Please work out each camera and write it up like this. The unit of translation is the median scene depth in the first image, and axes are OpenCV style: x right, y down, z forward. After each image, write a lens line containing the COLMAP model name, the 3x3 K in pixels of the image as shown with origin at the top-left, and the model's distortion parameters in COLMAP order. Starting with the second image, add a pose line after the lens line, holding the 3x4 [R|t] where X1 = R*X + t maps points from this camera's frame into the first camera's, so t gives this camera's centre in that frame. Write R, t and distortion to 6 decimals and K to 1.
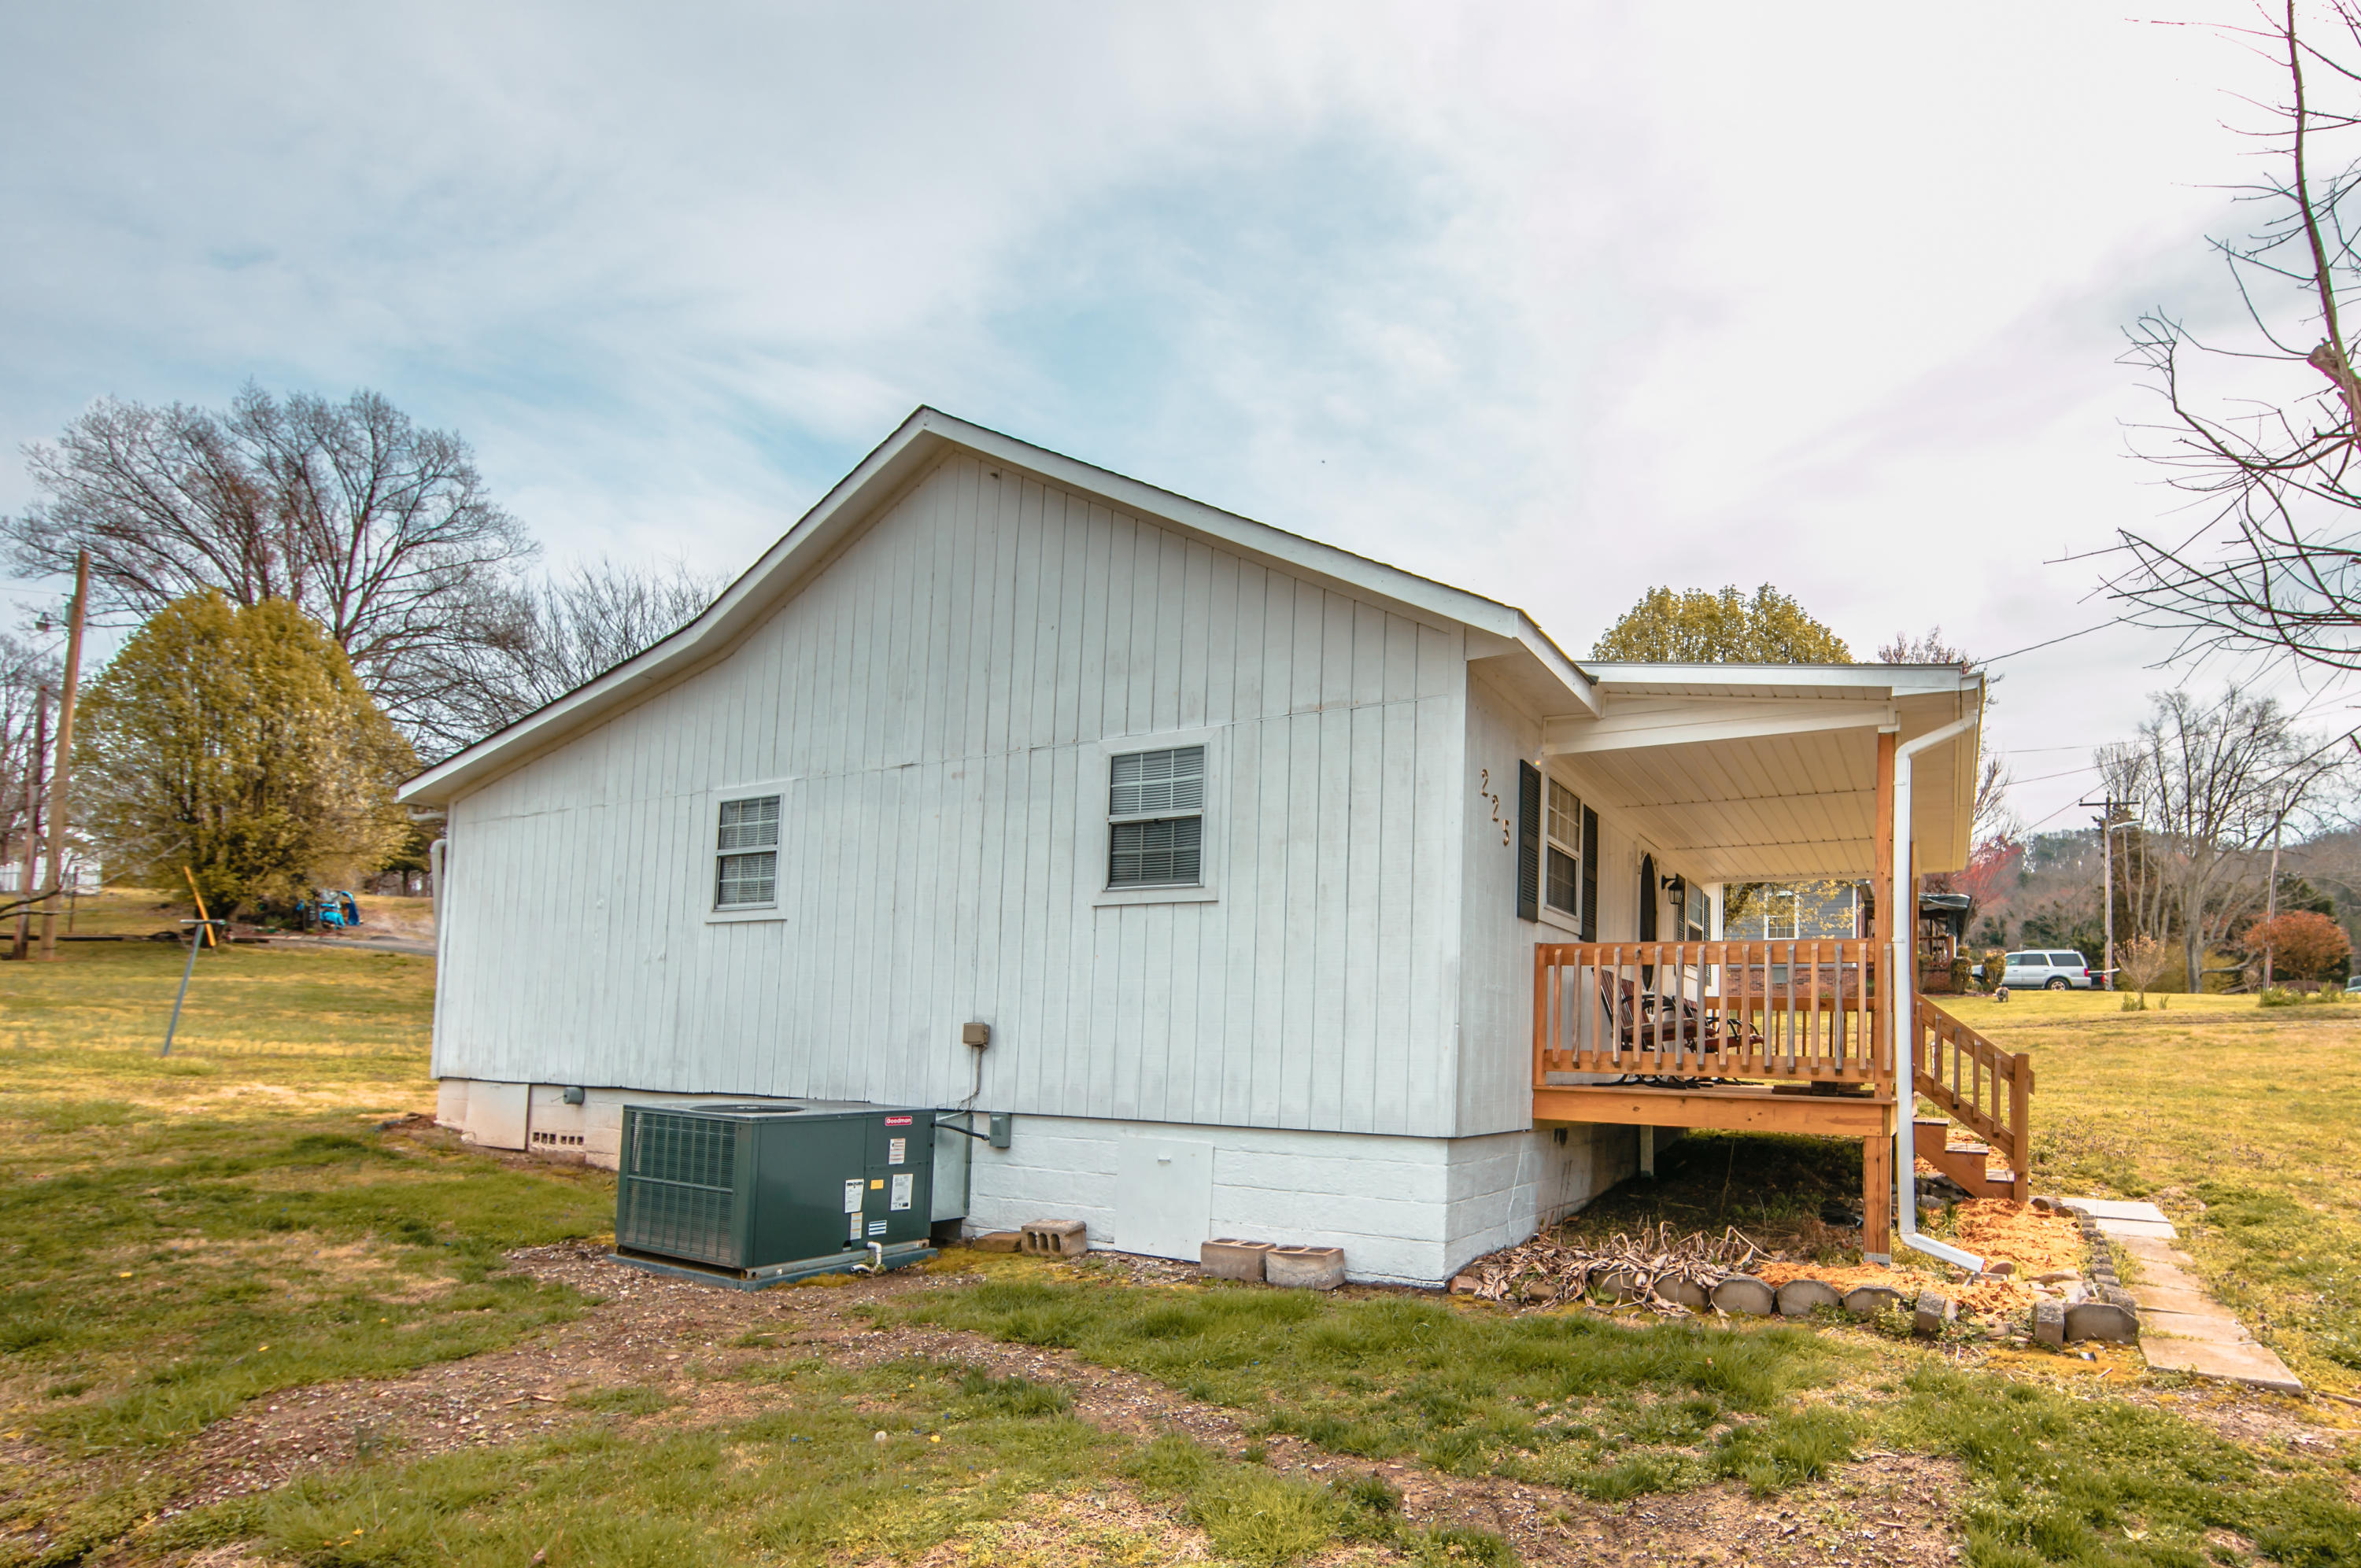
lens RADIAL K [[1287.8, 0, 1181.7], [0, 1287.8, 981.5], [0, 0, 1]] dist [-0.000391, 0.000003]
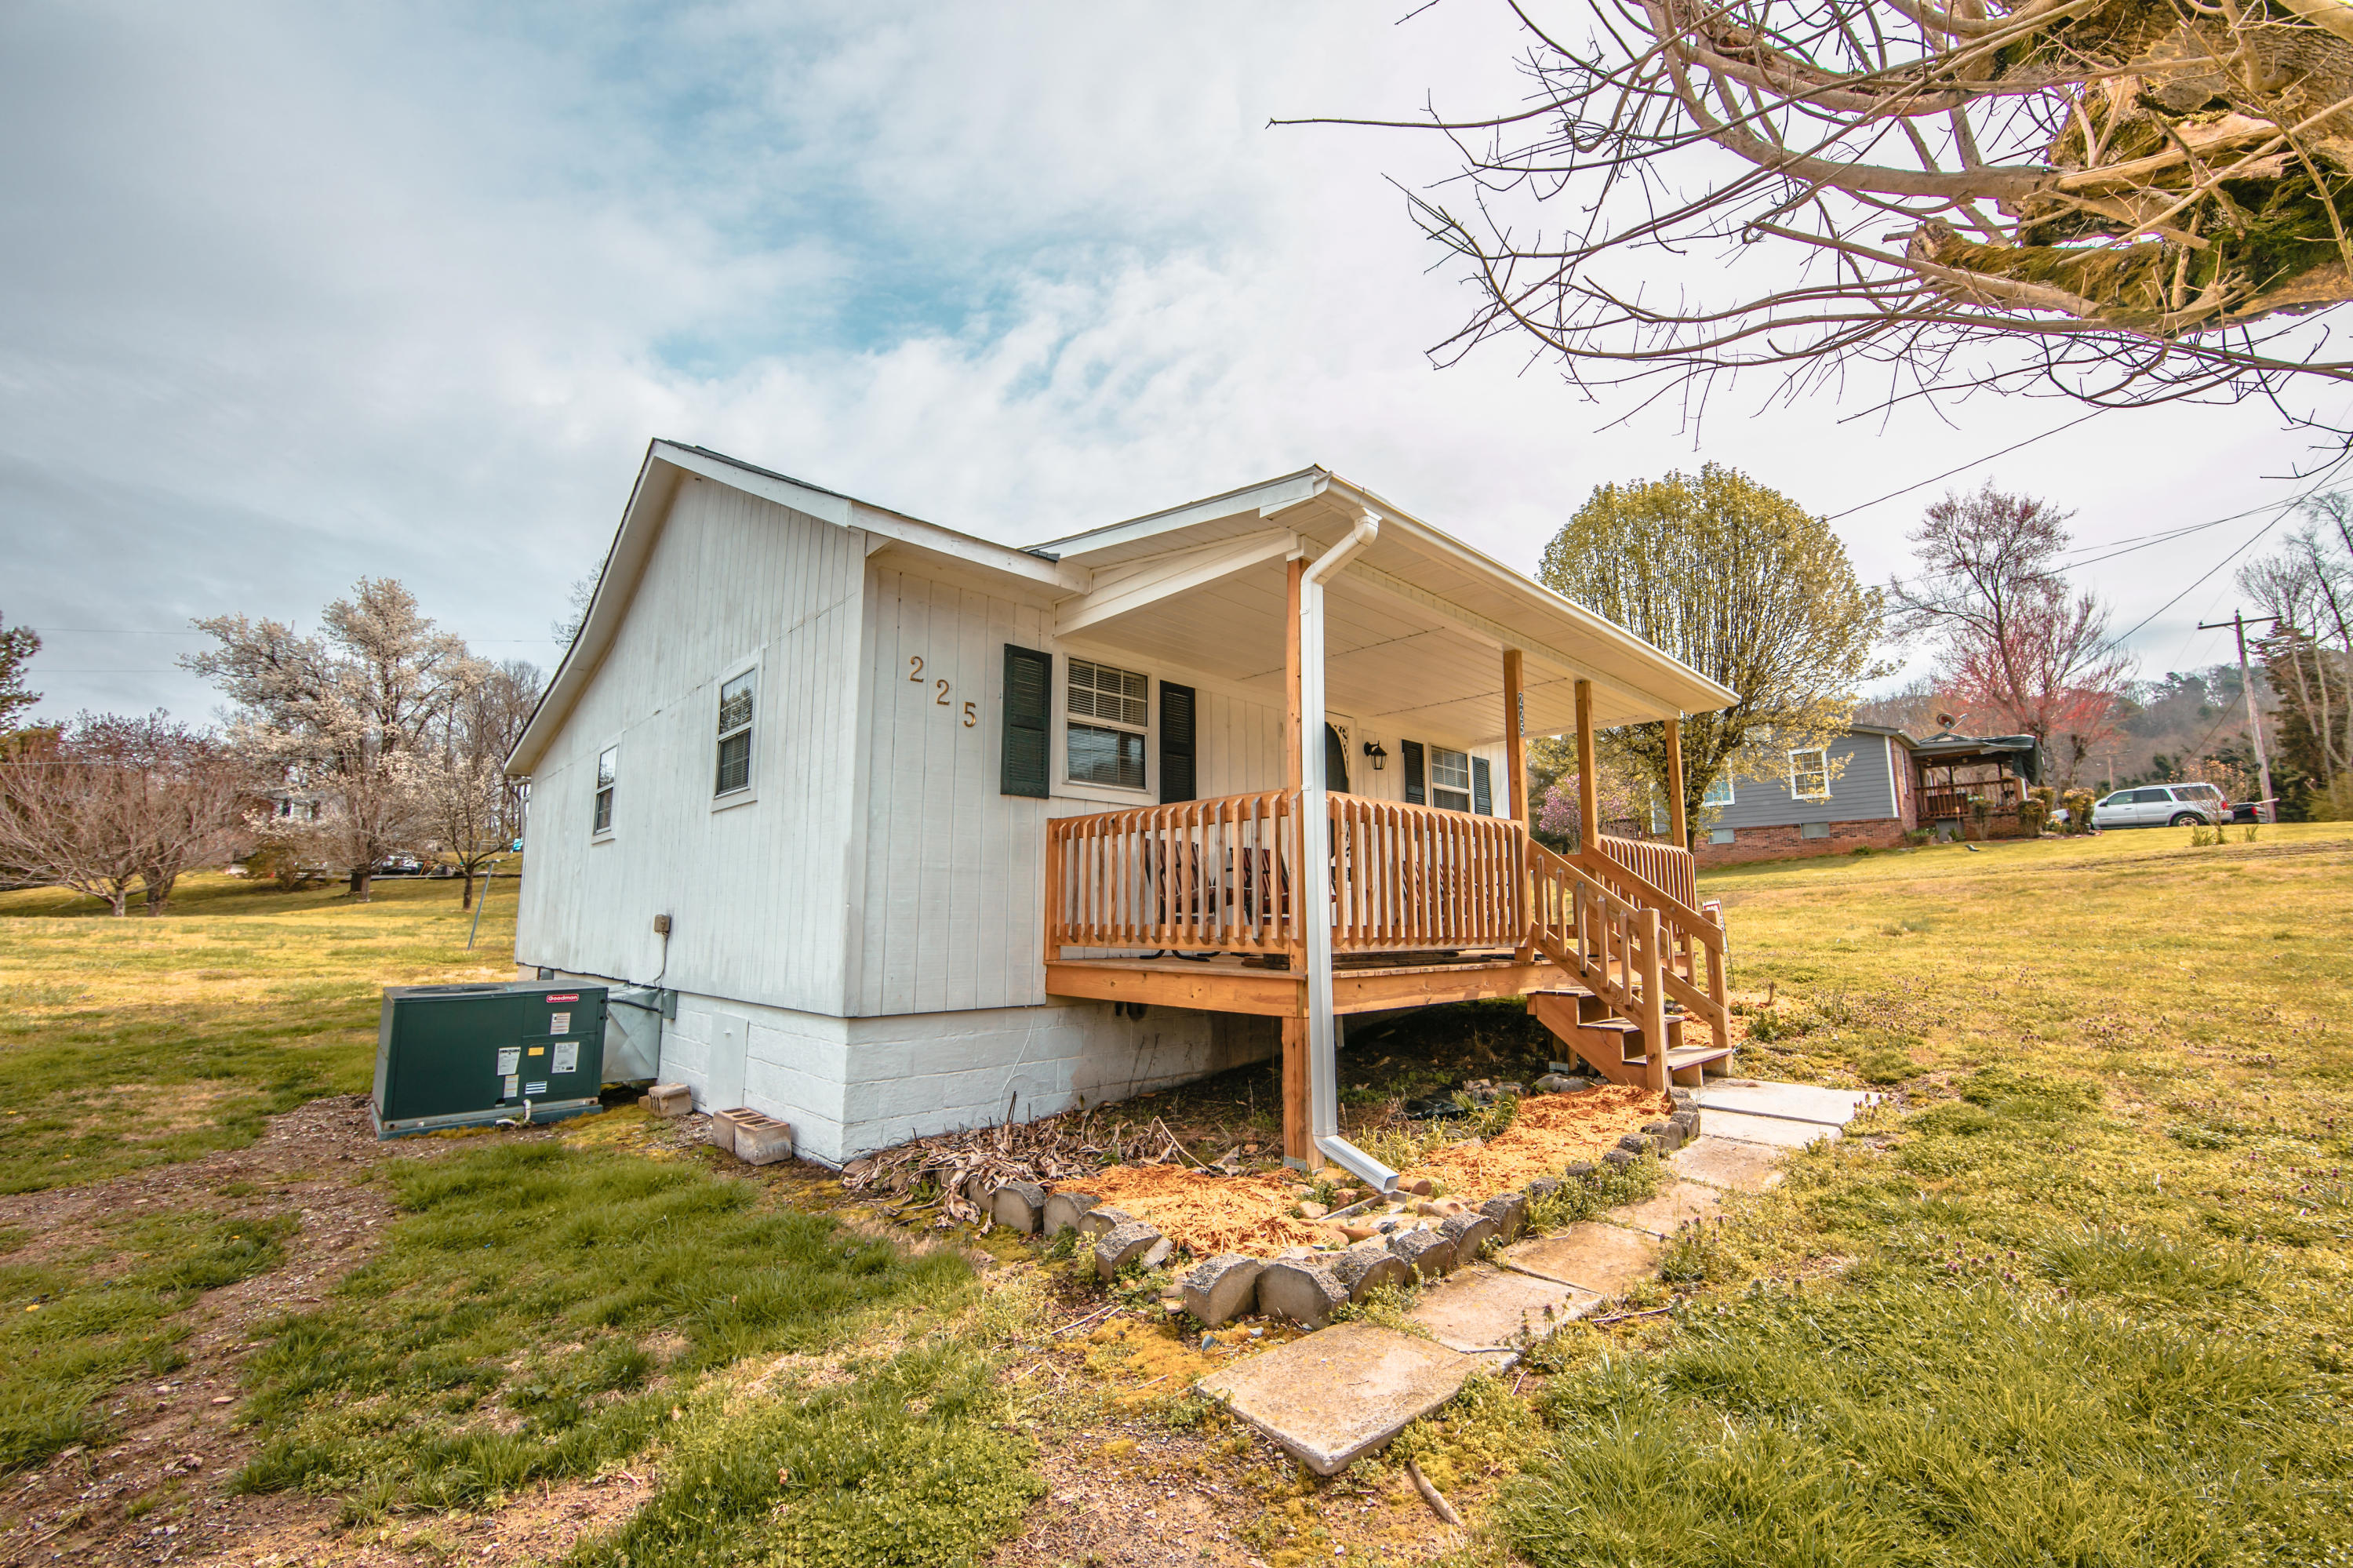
lens RADIAL K [[930.2, 0, 1176.5], [0, 930.2, 784.0], [0, 0, 1]] dist [-0.002096, -0.000166]
pose [[0.937628, -0.080111, -0.338284, 0.624998], [0.048525, 0.993720, -0.100830, 0.022301], [0.344237, 0.078125, 0.935627, 0.345484]]
